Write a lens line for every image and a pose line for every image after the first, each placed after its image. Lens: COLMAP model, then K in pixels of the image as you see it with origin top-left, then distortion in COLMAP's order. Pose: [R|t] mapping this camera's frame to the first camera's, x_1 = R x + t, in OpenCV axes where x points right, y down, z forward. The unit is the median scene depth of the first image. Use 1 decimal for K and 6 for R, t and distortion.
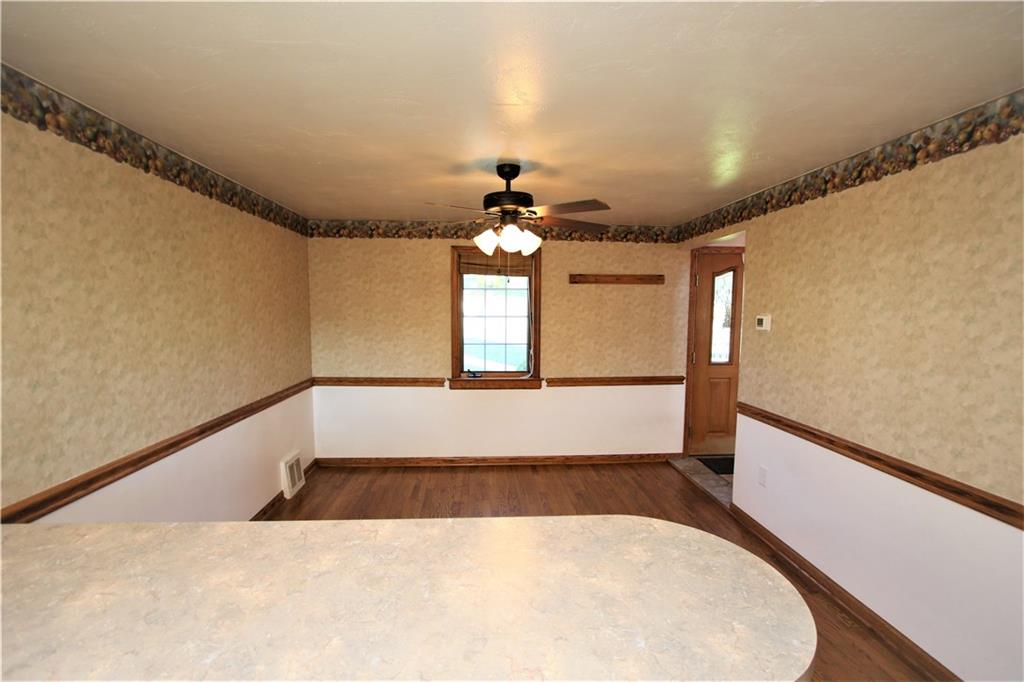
lens RADIAL K [[470.1, 0, 511.1], [0, 470.1, 349.0], [0, 0, 1]] dist [-0.020039, 0.003076]
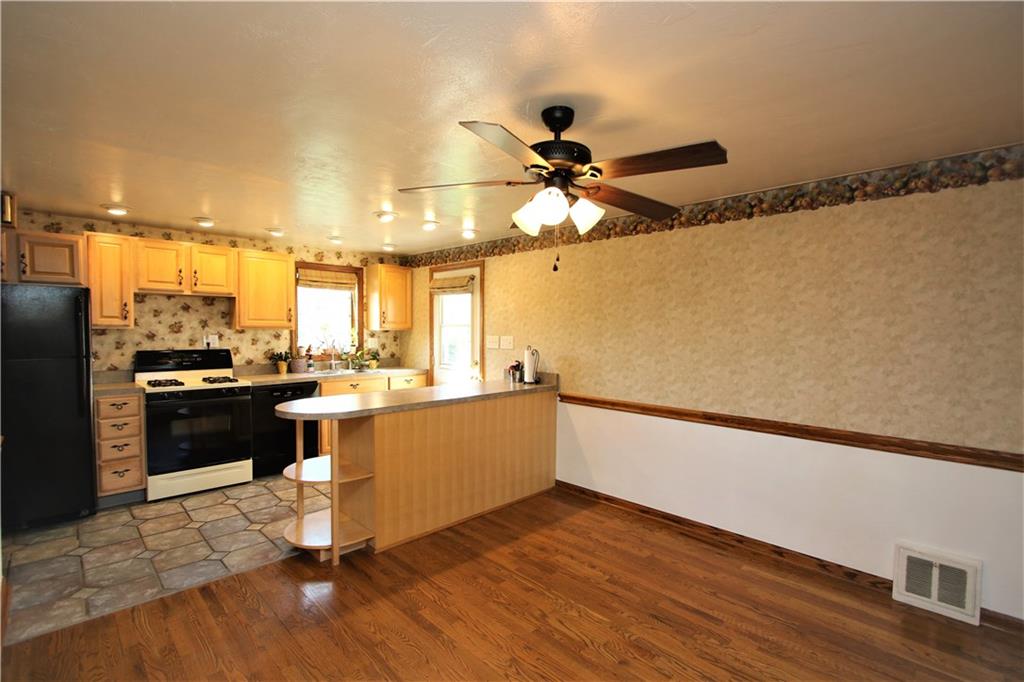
lens RADIAL K [[470.1, 0, 512.5], [0, 470.1, 346.8], [0, 0, 1]] dist [-0.020039, 0.003076]
pose [[-0.742516, -0.025733, -0.669334, 0.319777], [-0.098344, 0.992621, 0.070935, -0.025628], [0.662570, 0.118496, -0.739567, 0.915733]]
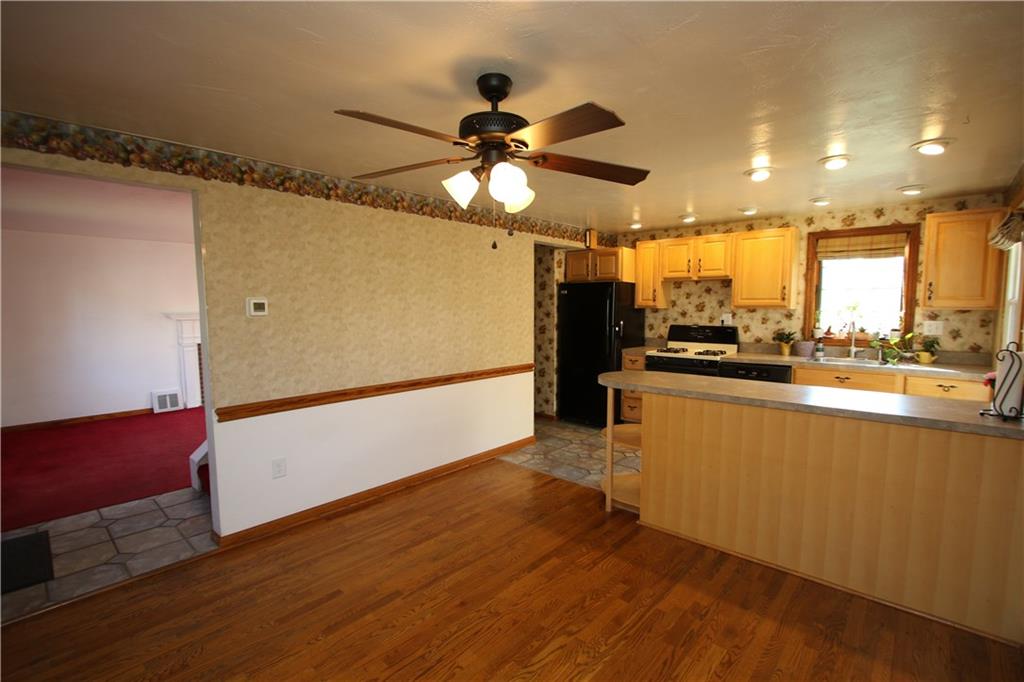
lens RADIAL K [[470.1, 0, 508.7], [0, 470.1, 345.7], [0, 0, 1]] dist [-0.020039, 0.003076]
pose [[-0.703523, -0.104061, 0.703012, -0.295931], [0.031079, 0.983770, 0.176721, -0.055489], [-0.709992, 0.146176, -0.688871, 0.907352]]
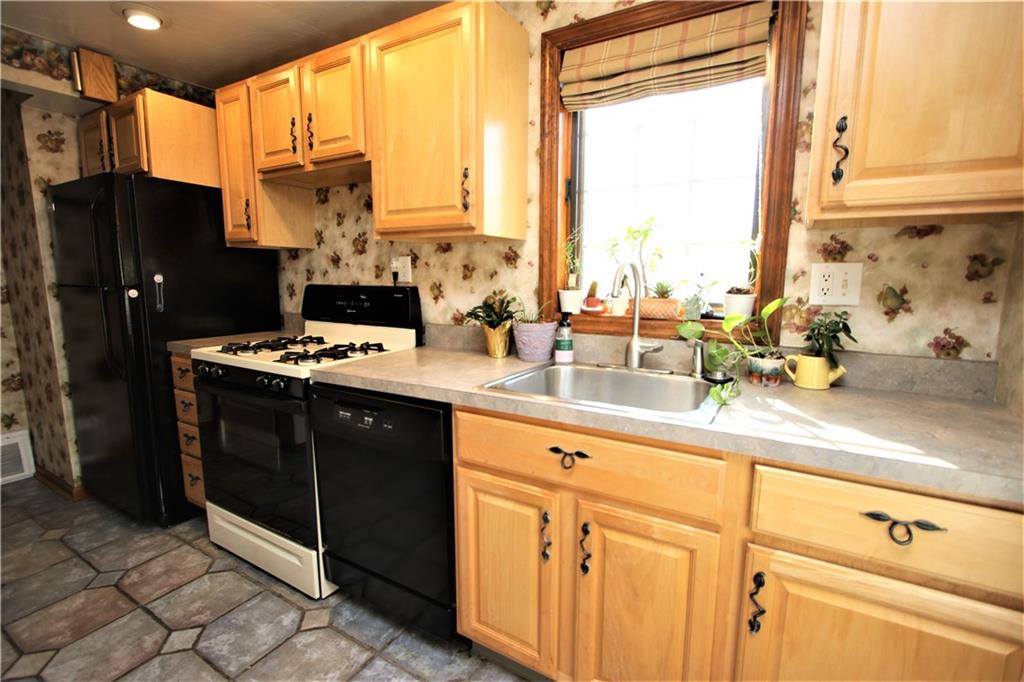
lens RADIAL K [[470.1, 0, 508.8], [0, 470.1, 346.3], [0, 0, 1]] dist [-0.020039, 0.003076]
pose [[-0.828016, -0.132570, 0.544807, -0.236965], [0.006658, 0.969254, 0.245972, 0.053736], [-0.560665, 0.207296, -0.801675, 0.104249]]
